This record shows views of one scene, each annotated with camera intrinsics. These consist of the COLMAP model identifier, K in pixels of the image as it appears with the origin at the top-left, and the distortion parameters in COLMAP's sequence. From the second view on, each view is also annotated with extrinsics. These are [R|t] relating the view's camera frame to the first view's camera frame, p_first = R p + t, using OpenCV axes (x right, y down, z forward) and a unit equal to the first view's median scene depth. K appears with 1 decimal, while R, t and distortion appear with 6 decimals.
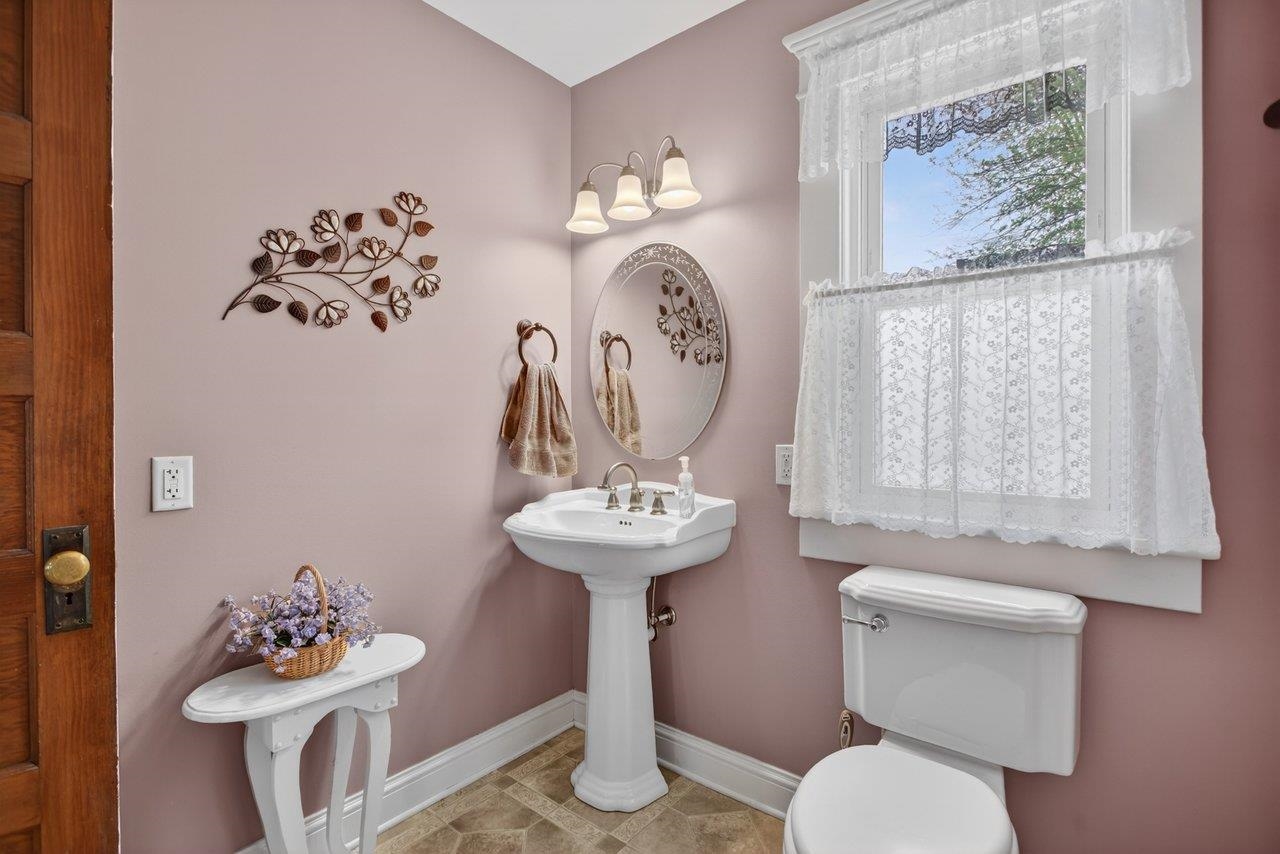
lens RADIAL K [[608.5, 0, 641.2], [0, 608.5, 427.0], [0, 0, 1]] dist [-0.004025, -0.000441]
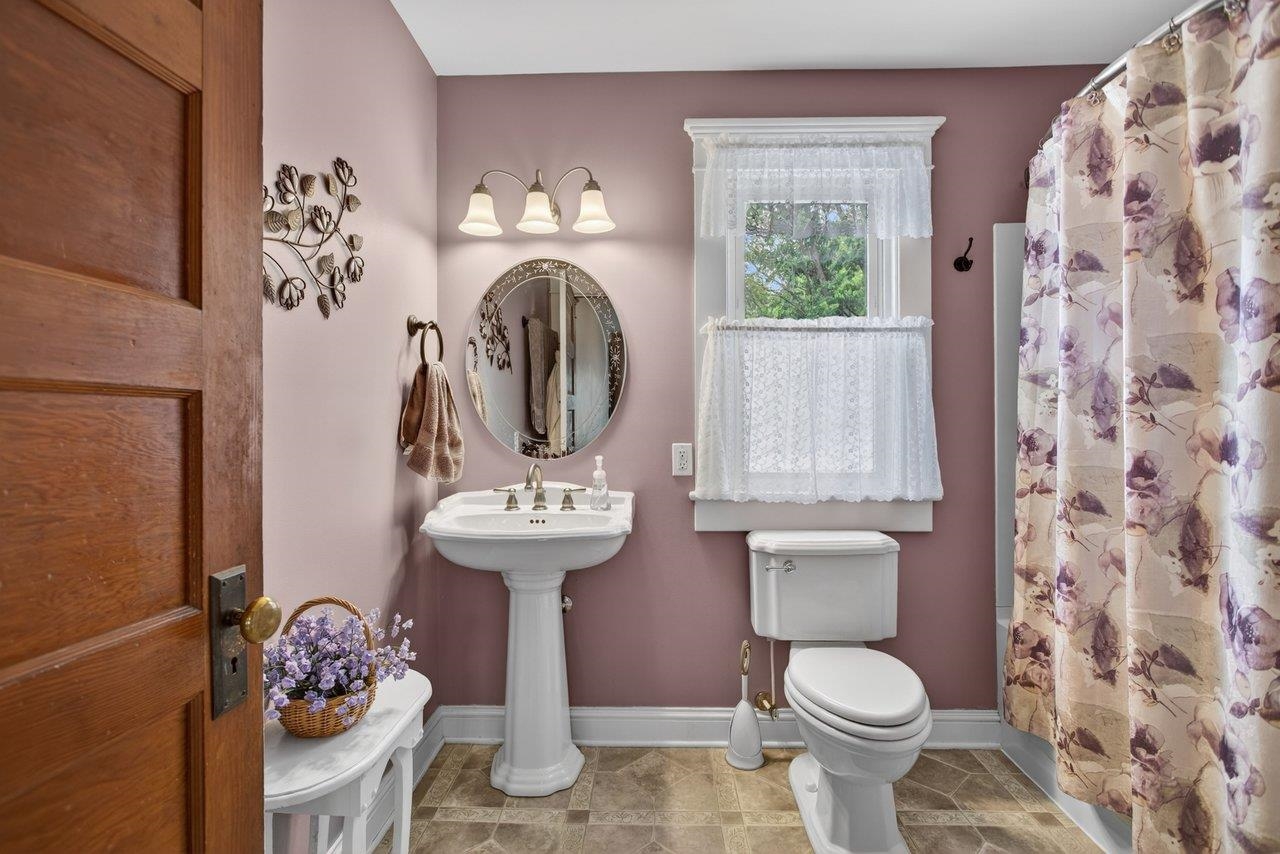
lens RADIAL K [[608.5, 0, 644.3], [0, 608.5, 424.2], [0, 0, 1]] dist [-0.004025, -0.000441]
pose [[0.792913, 0.000920, 0.609334, -0.570419], [0.004933, 0.999956, -0.007930, -0.000774], [-0.609315, 0.009294, 0.792874, 0.059047]]
